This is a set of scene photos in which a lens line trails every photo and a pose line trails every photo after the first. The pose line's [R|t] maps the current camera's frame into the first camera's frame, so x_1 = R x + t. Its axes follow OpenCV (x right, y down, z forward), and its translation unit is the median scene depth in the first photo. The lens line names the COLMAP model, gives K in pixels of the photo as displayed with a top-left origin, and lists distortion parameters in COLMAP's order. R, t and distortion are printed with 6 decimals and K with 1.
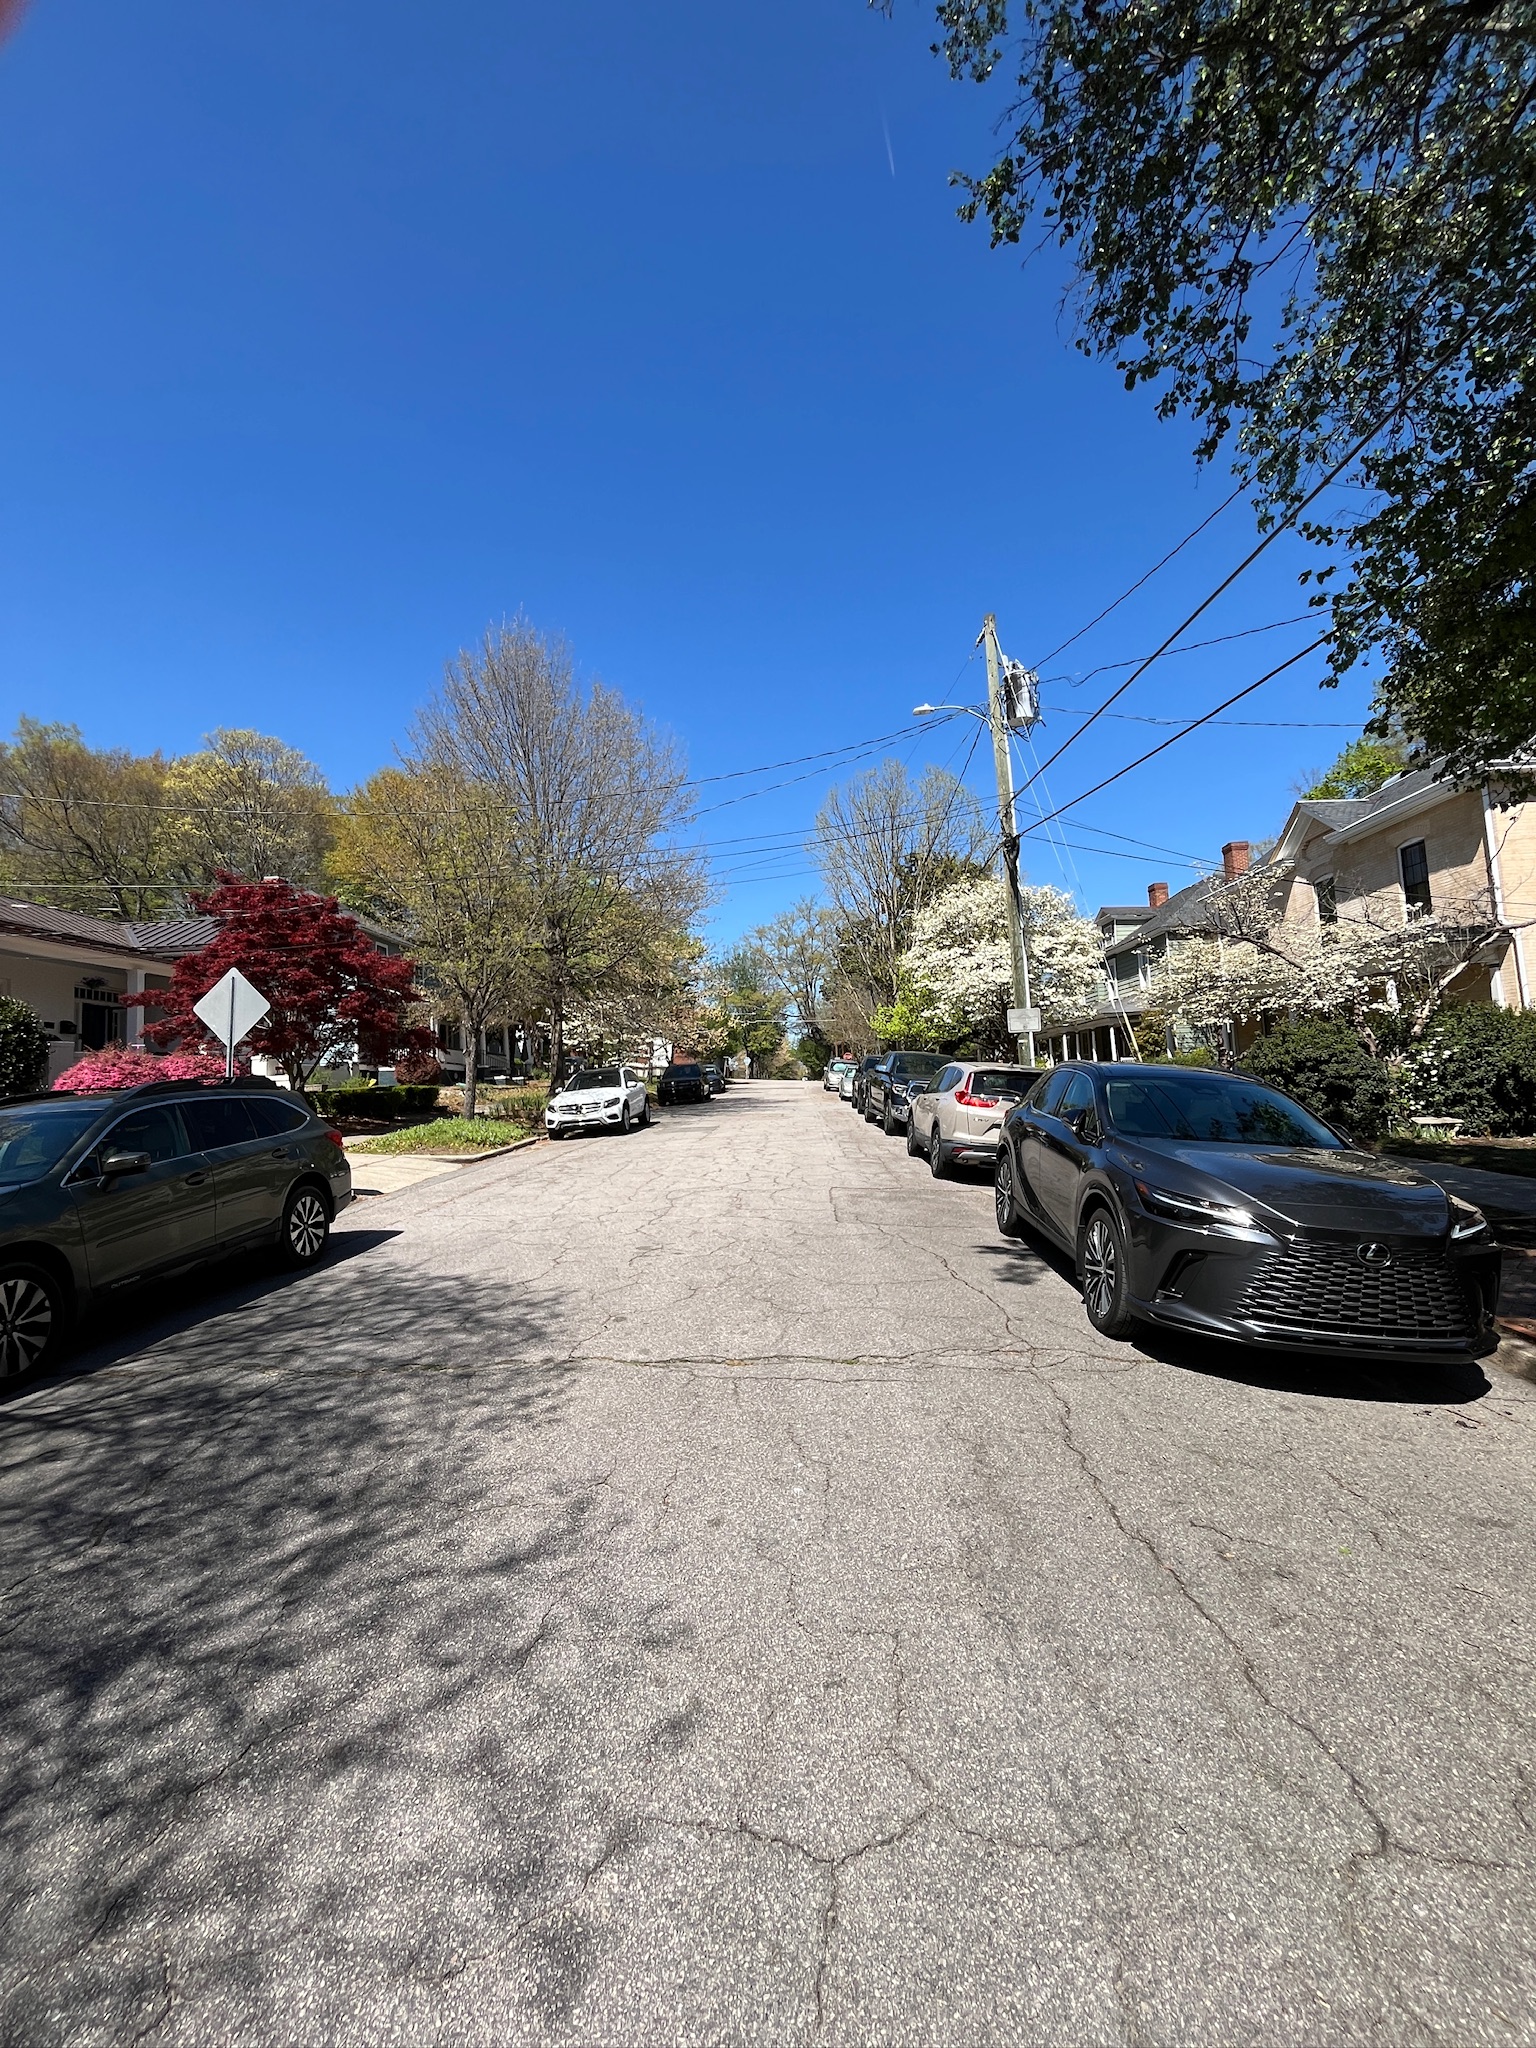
lens RADIAL K [[834.2, 0, 768.0], [0, 834.2, 1024.0], [0, 0, 1]] dist [-0.000123, -0.000099]
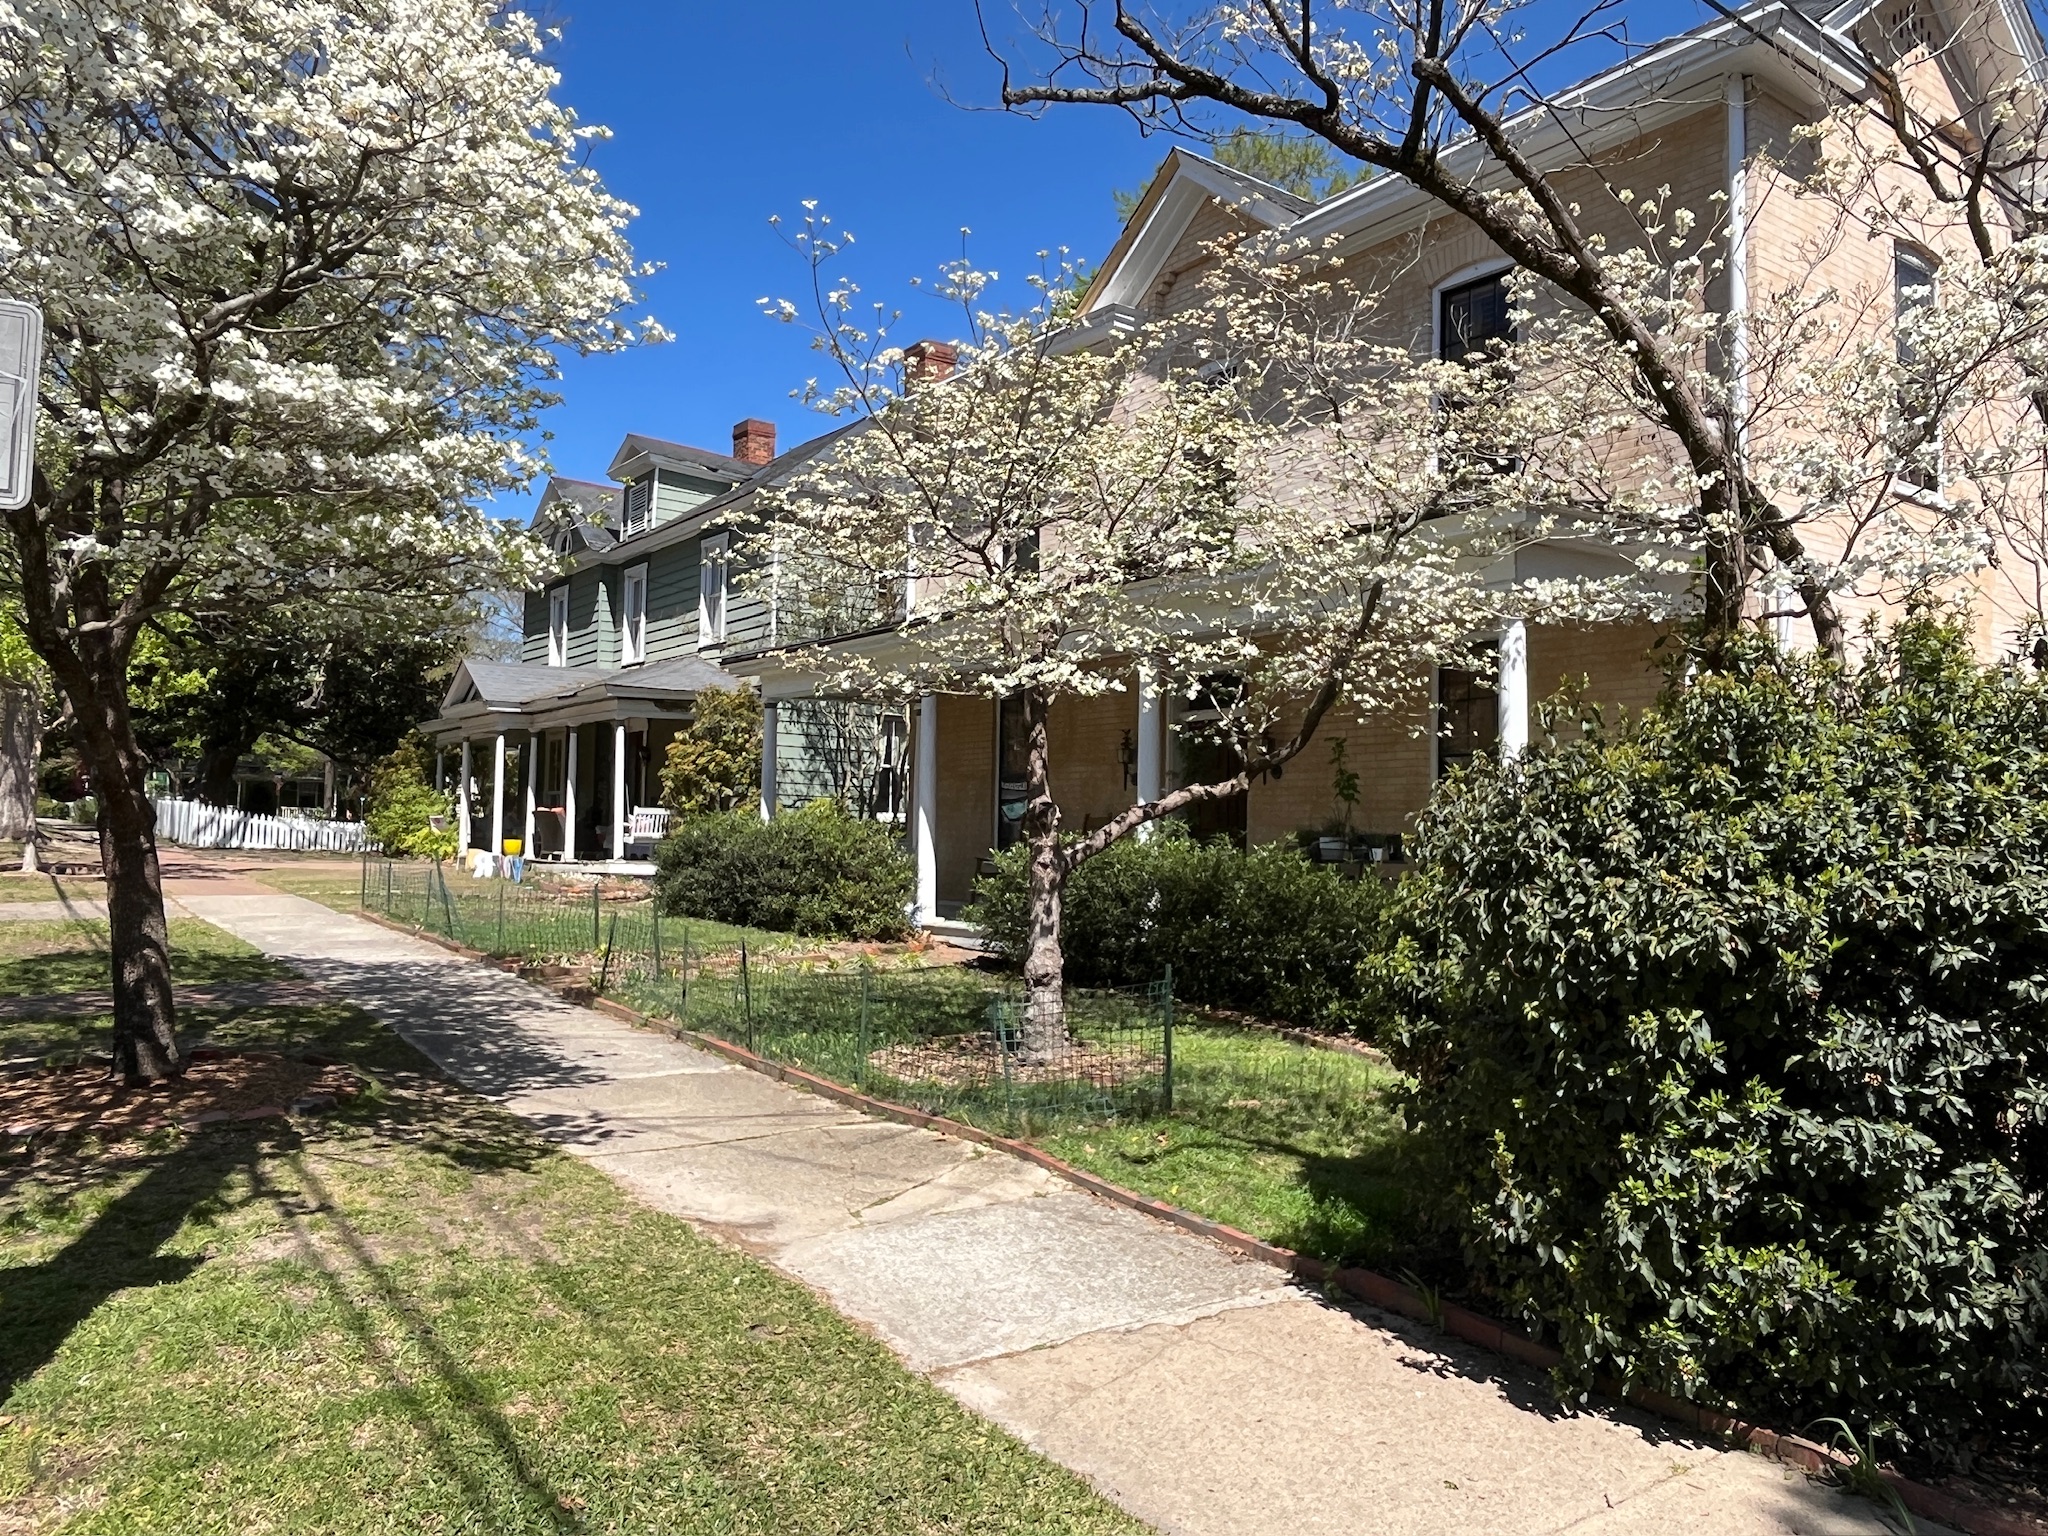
lens RADIAL K [[1506.5, 0, 1024.0], [0, 1506.5, 768.0], [0, 0, 1]] dist [-0.002836, -0.003638]
pose [[0.788790, 0.095314, 0.607228, 0.263573], [-0.107327, 0.994085, -0.016619, 0.026798], [-0.605221, -0.052063, 0.794354, 0.633675]]
